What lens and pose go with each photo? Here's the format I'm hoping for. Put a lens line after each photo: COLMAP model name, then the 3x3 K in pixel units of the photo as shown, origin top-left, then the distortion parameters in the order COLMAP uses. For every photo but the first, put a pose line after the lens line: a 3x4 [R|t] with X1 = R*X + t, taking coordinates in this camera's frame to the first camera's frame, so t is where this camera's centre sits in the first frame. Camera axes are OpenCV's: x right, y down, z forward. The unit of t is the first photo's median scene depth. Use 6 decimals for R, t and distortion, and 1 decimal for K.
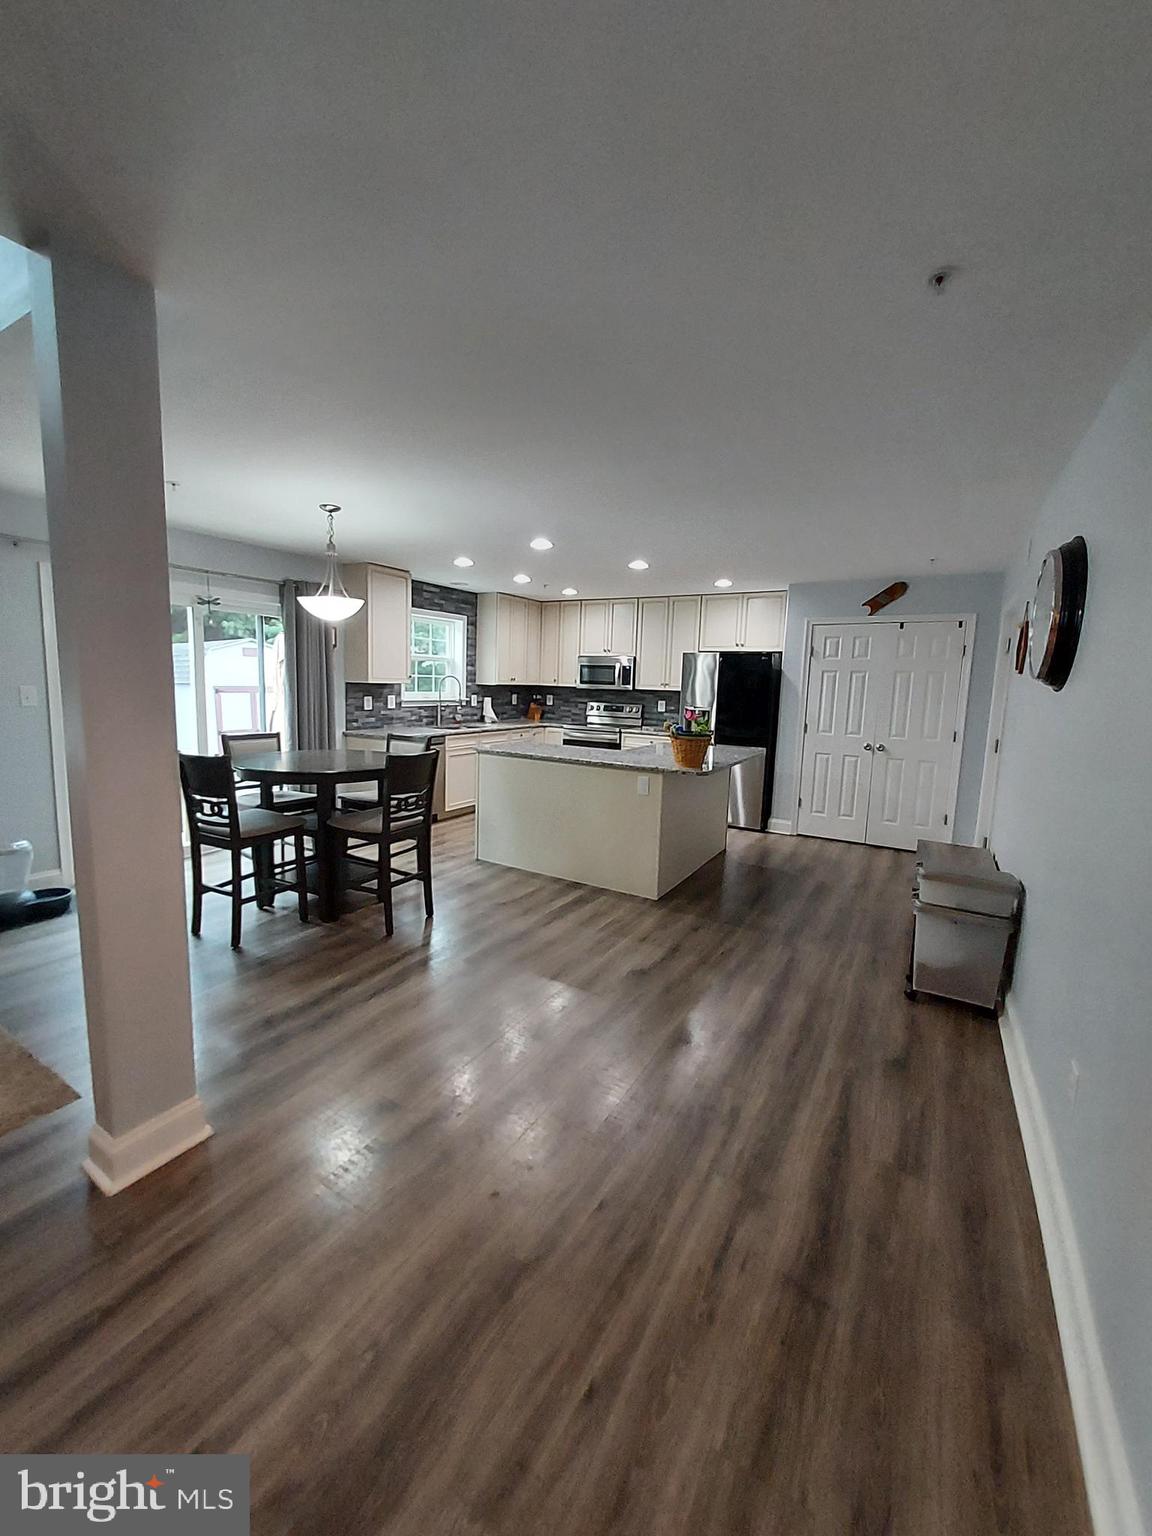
lens RADIAL K [[600.0, 0, 571.6], [0, 600.0, 756.0], [0, 0, 1]] dist [-0.002015, -0.003125]
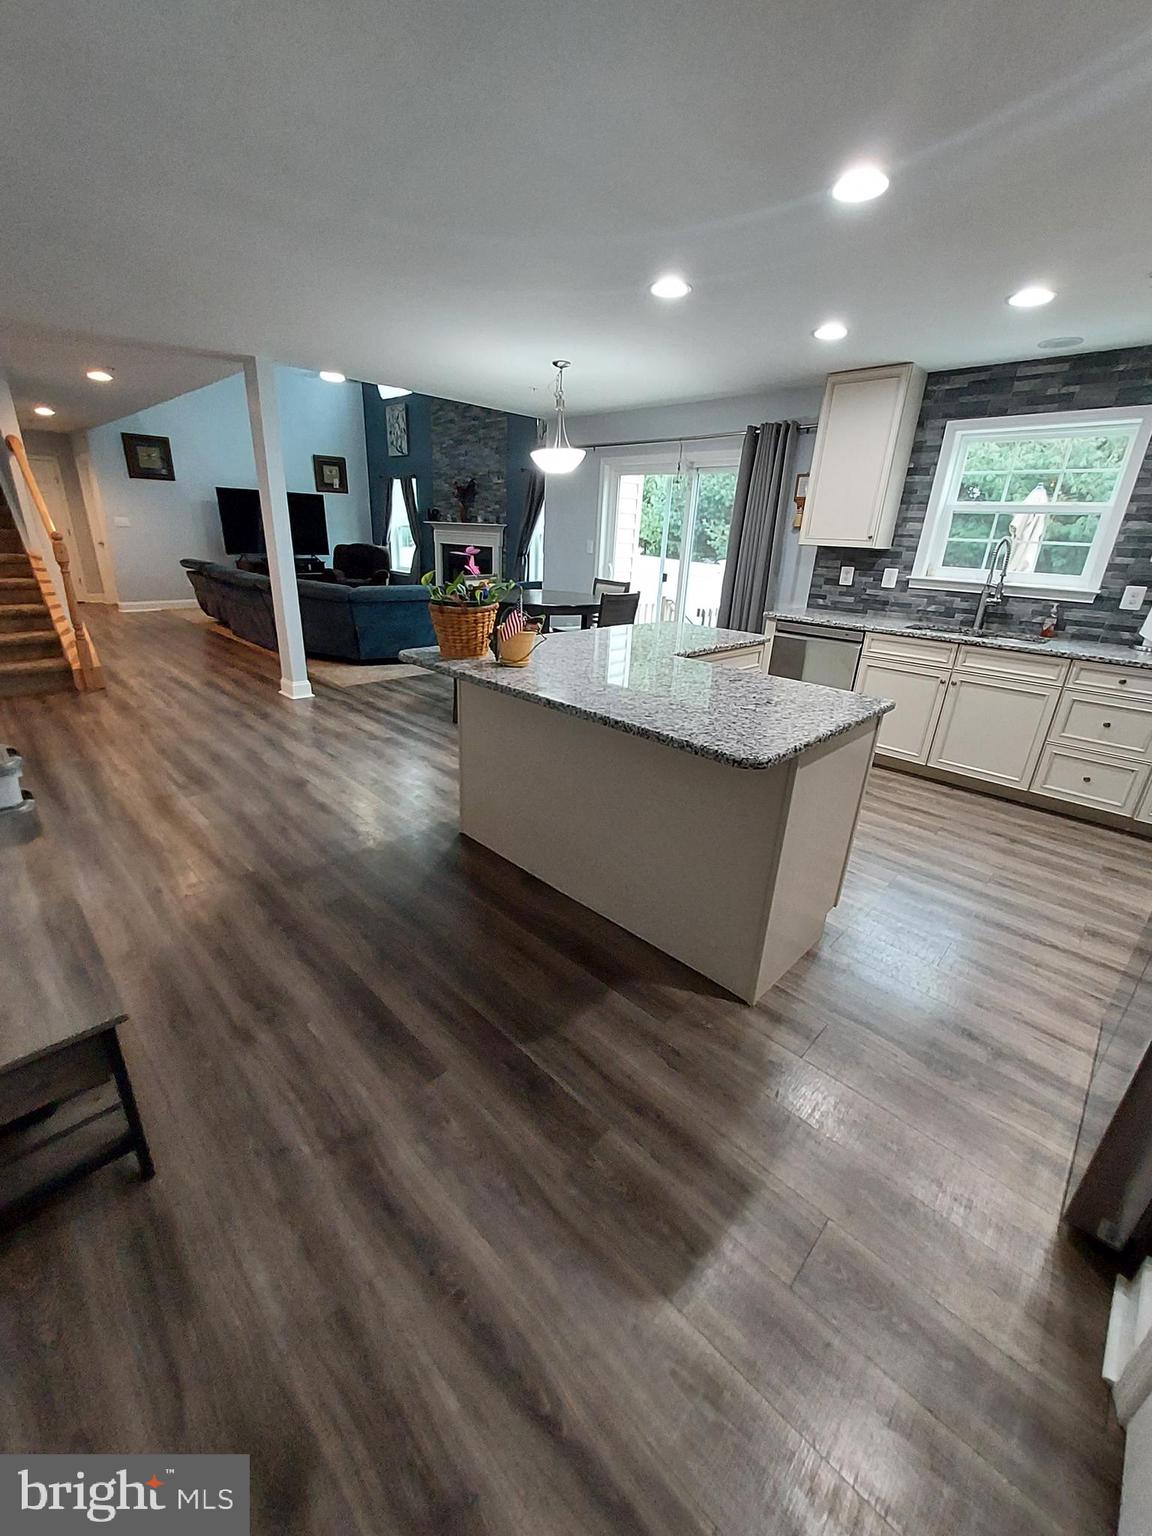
lens RADIAL K [[600.0, 0, 561.8], [0, 600.0, 765.6], [0, 0, 1]] dist [-0.002015, -0.003125]
pose [[-0.237650, 0.315722, -0.918609, 0.427301], [-0.169138, 0.917805, 0.359203, -0.065260], [0.956512, 0.240736, -0.164715, 0.691066]]
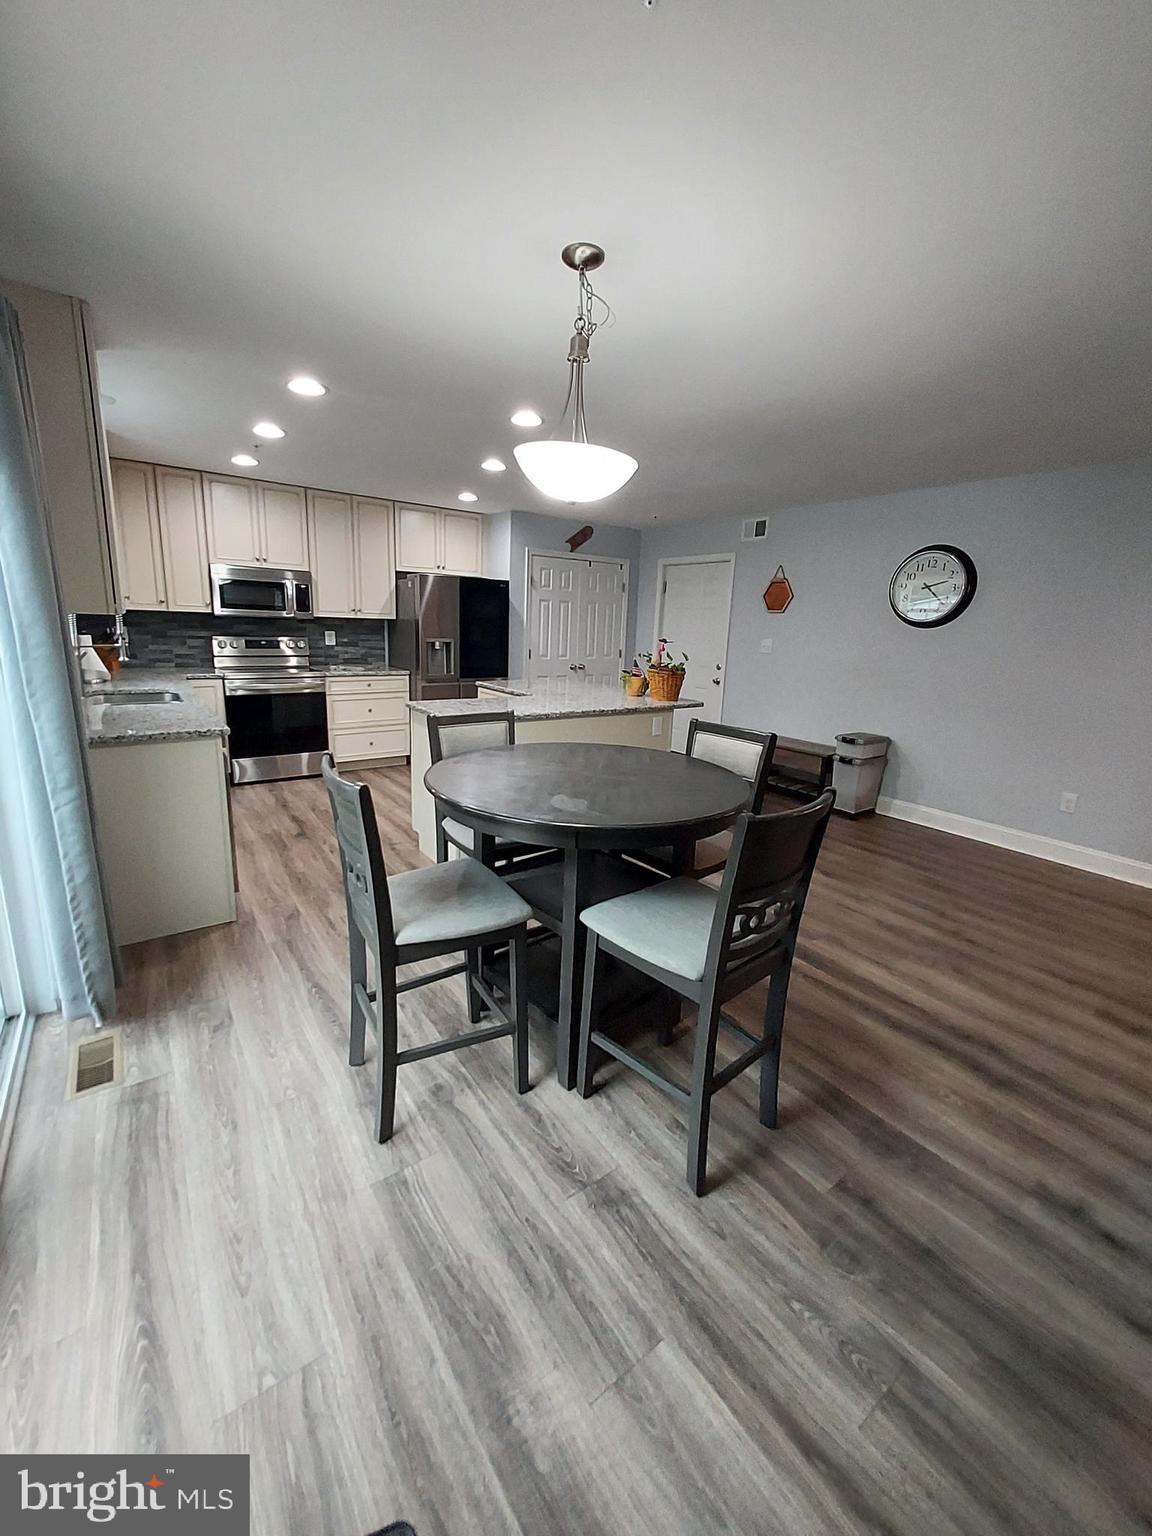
lens RADIAL K [[600.0, 0, 553.5], [0, 600.0, 757.0], [0, 0, 1]] dist [-0.002015, -0.003125]
pose [[0.415102, -0.216925, 0.883535, -0.468906], [0.087953, 0.976177, 0.198348, -0.063221], [-0.905513, -0.004625, 0.424292, 0.416959]]
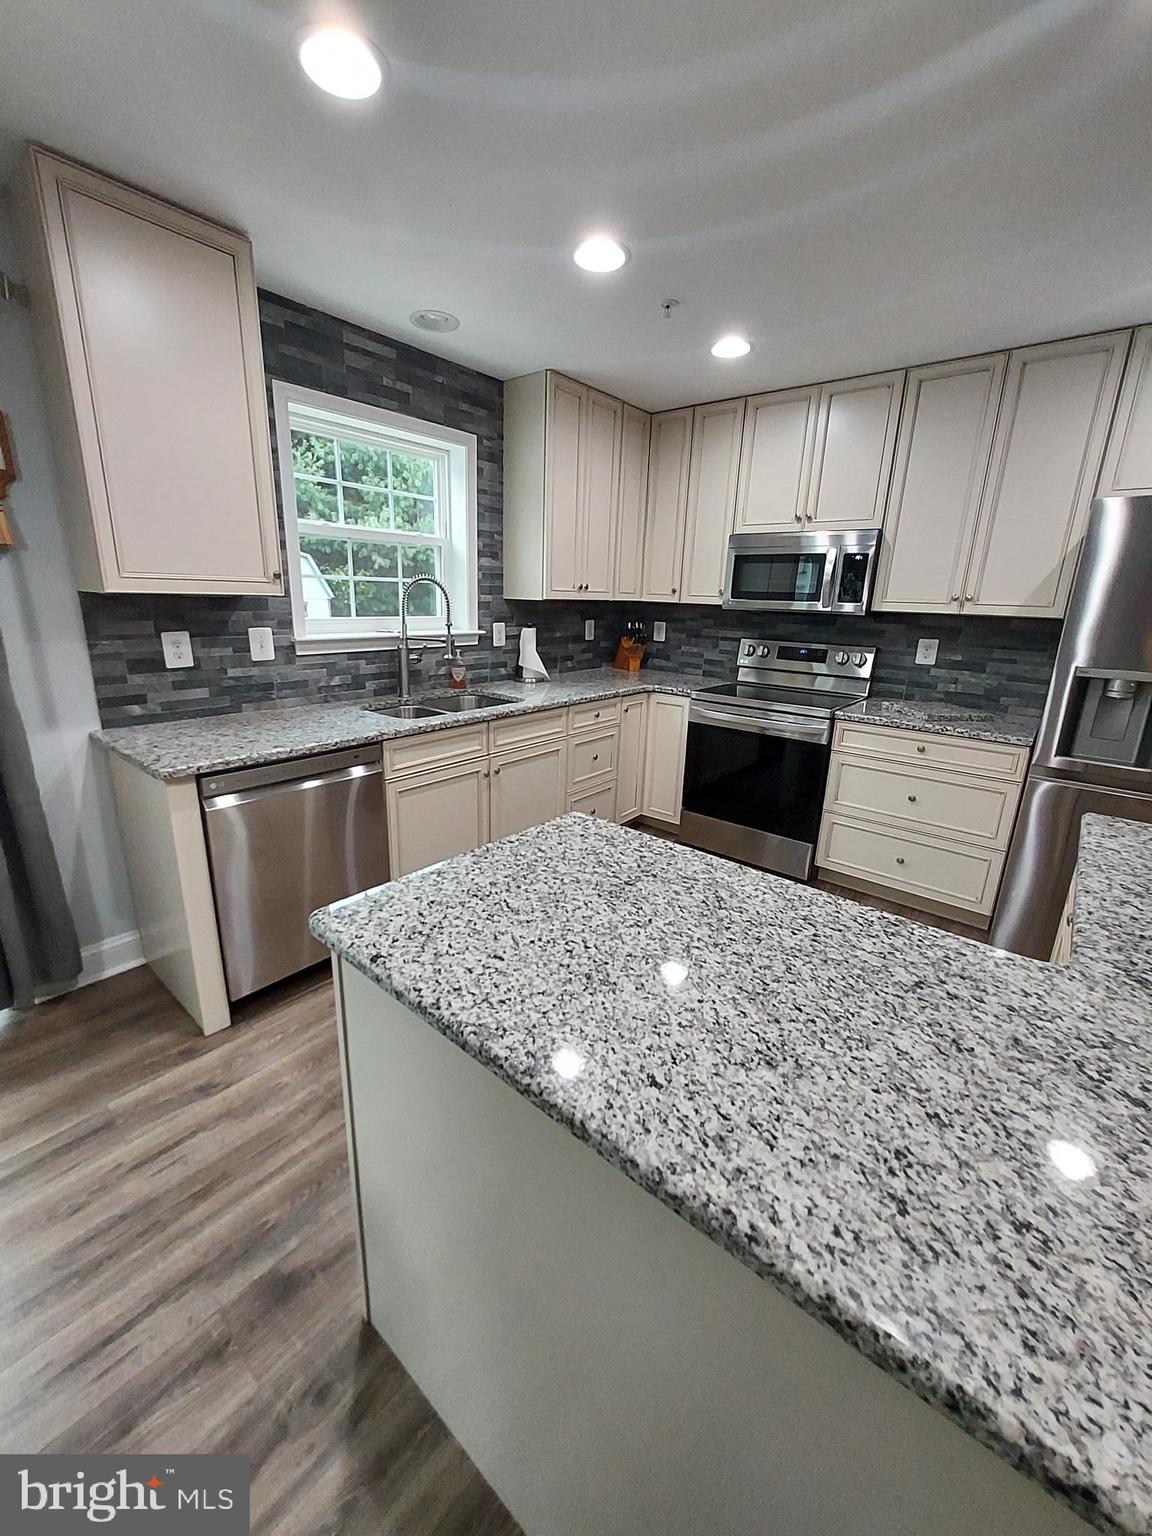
lens RADIAL K [[600.0, 0, 570.9], [0, 600.0, 759.7], [0, 0, 1]] dist [-0.002015, -0.003125]
pose [[0.987269, 0.042029, -0.153403, -0.032562], [-0.020190, 0.989770, 0.141240, -0.064472], [0.157770, -0.136344, 0.978018, 0.550246]]
